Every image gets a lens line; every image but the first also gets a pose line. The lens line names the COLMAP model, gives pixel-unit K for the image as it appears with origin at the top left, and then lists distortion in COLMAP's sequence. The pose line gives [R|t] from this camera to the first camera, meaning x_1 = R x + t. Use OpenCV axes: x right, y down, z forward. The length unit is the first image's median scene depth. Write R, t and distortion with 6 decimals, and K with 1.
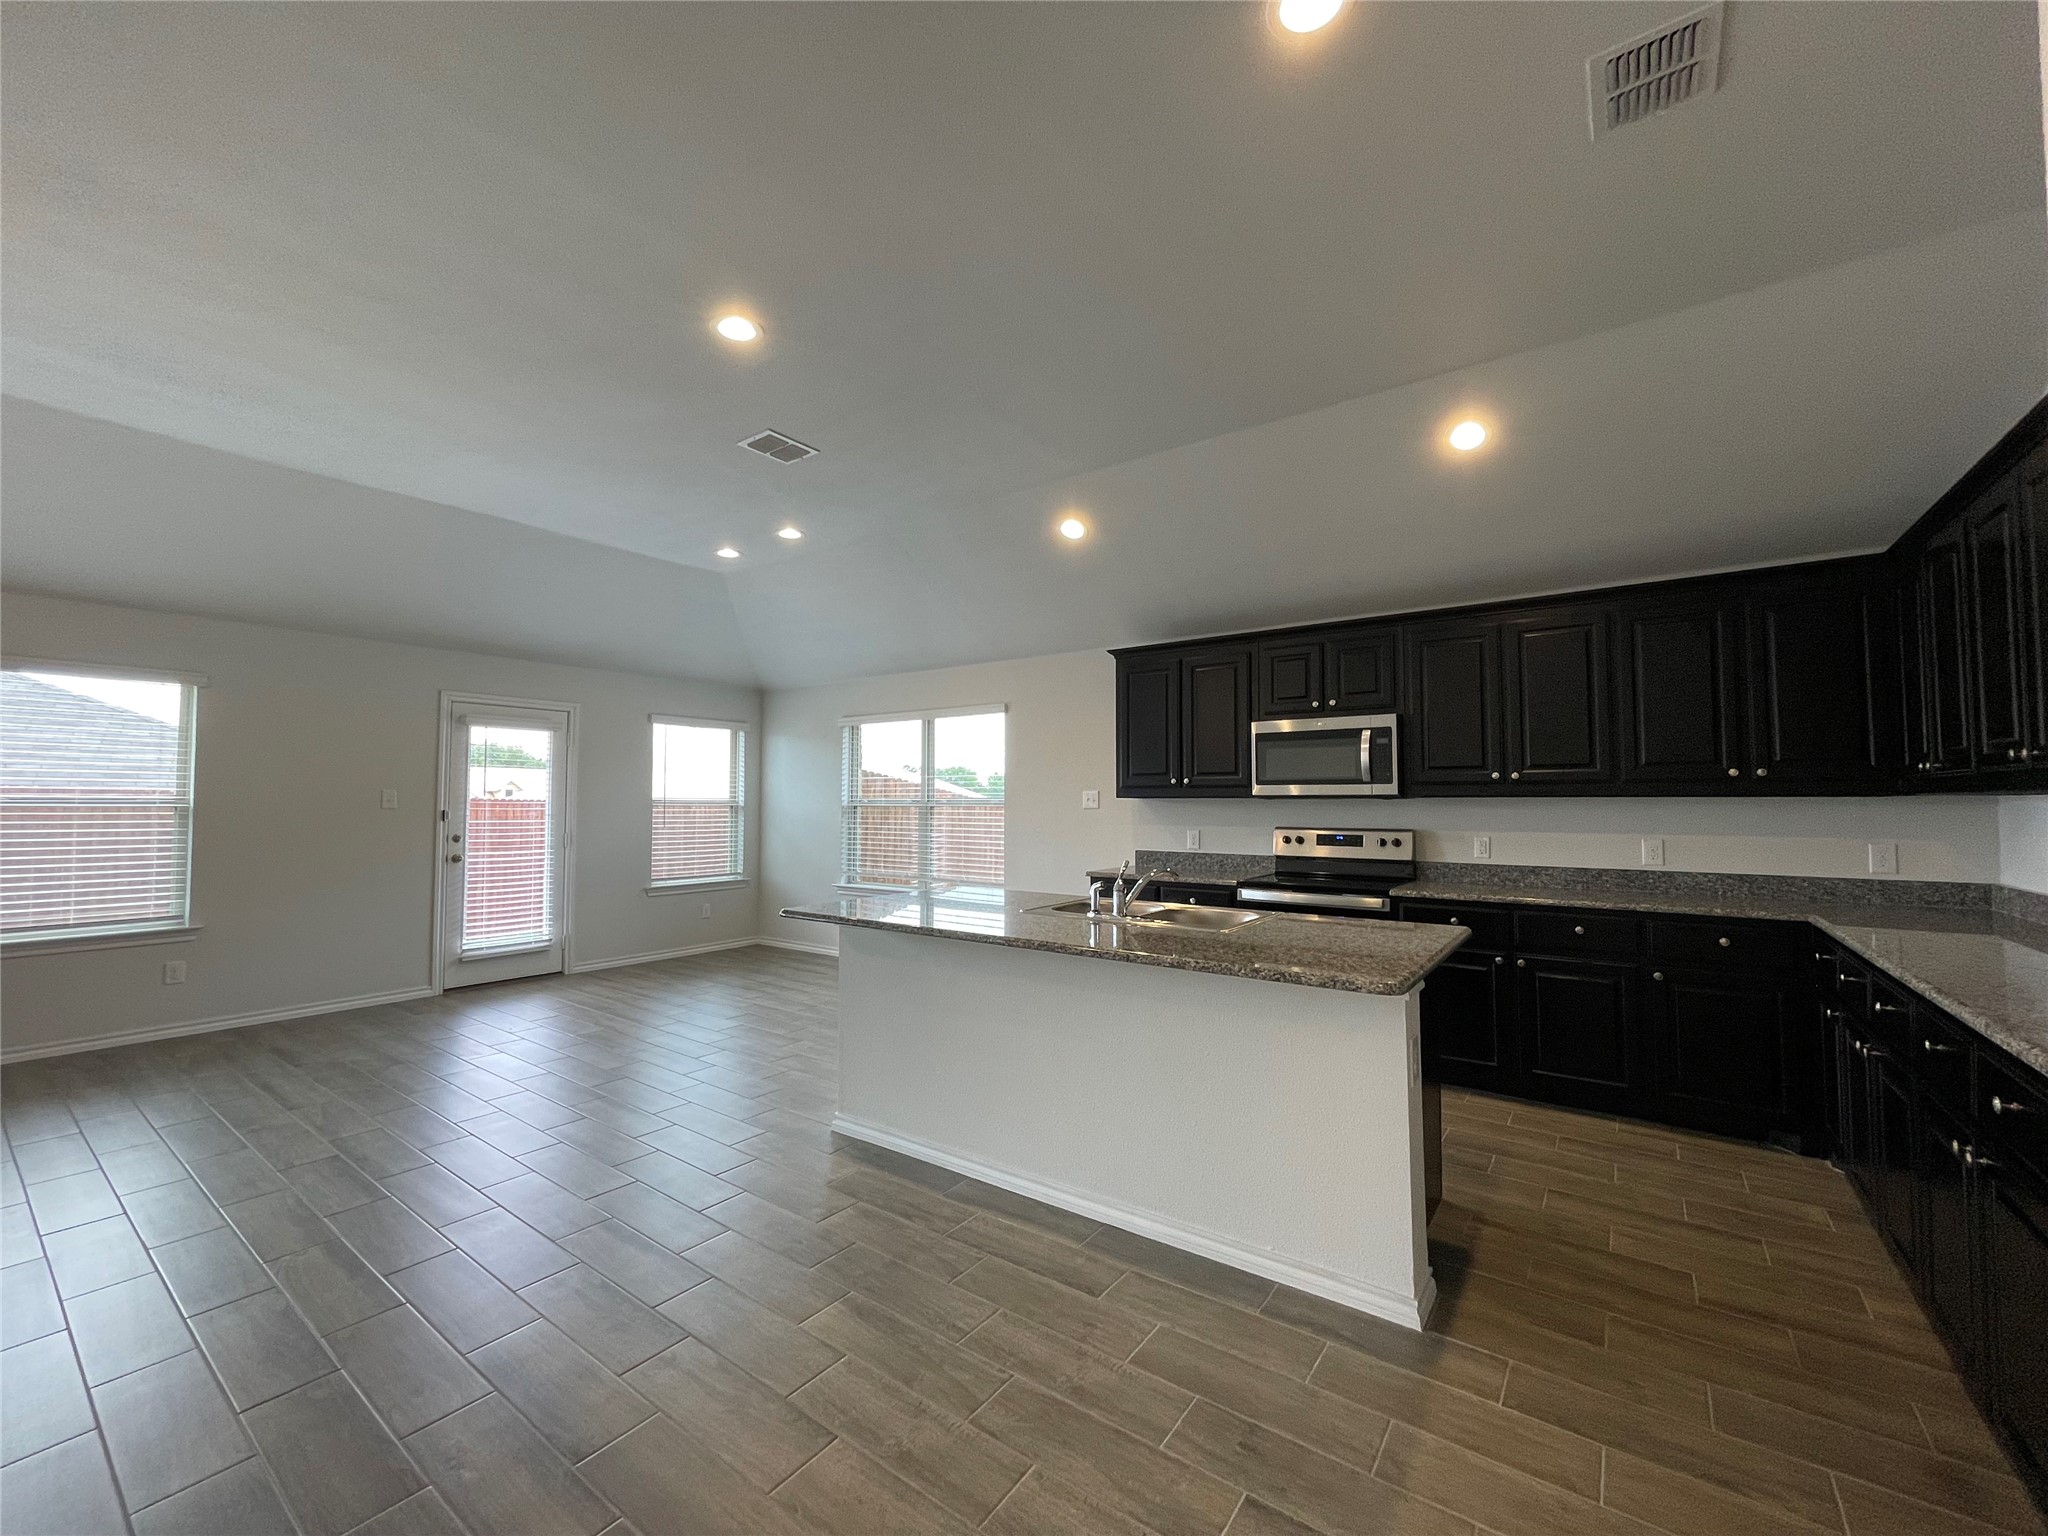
lens RADIAL K [[815.4, 0, 1030.2], [0, 815.4, 769.3], [0, 0, 1]] dist [-0.000409, -0.000738]
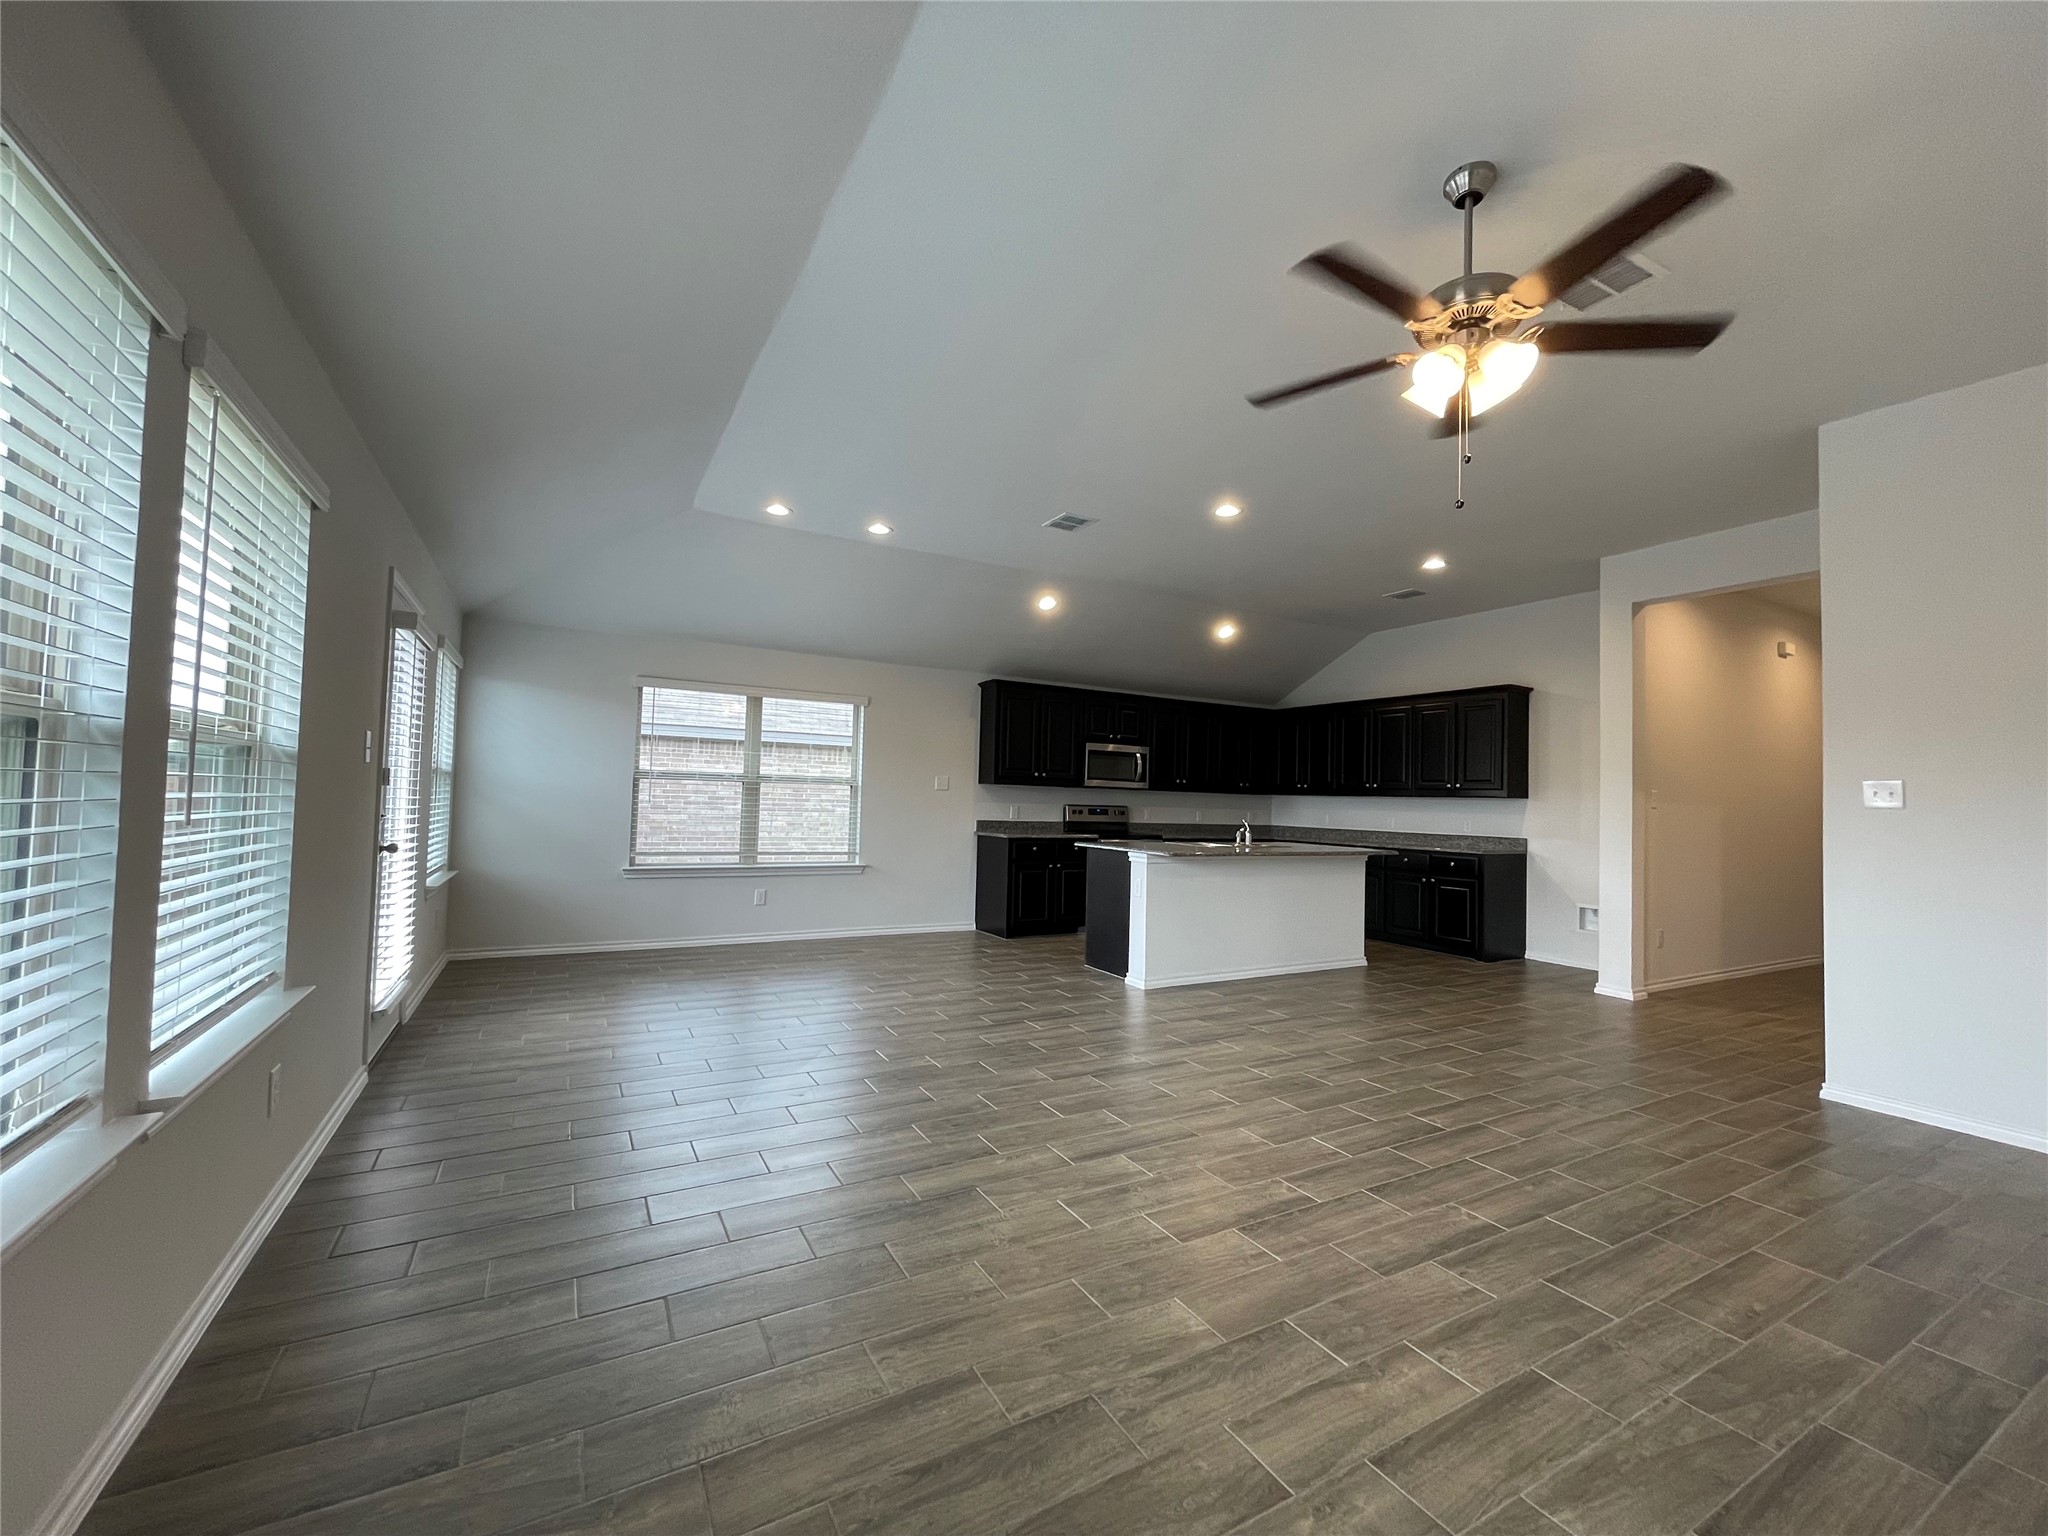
lens RADIAL K [[815.4, 0, 1030.2], [0, 815.4, 769.3], [0, 0, 1]] dist [-0.000409, -0.000738]
pose [[0.403826, 0.047530, 0.913600, -1.327936], [-0.068269, 0.997431, -0.021716, 0.042632], [-0.912285, -0.053601, 0.406033, 0.417195]]
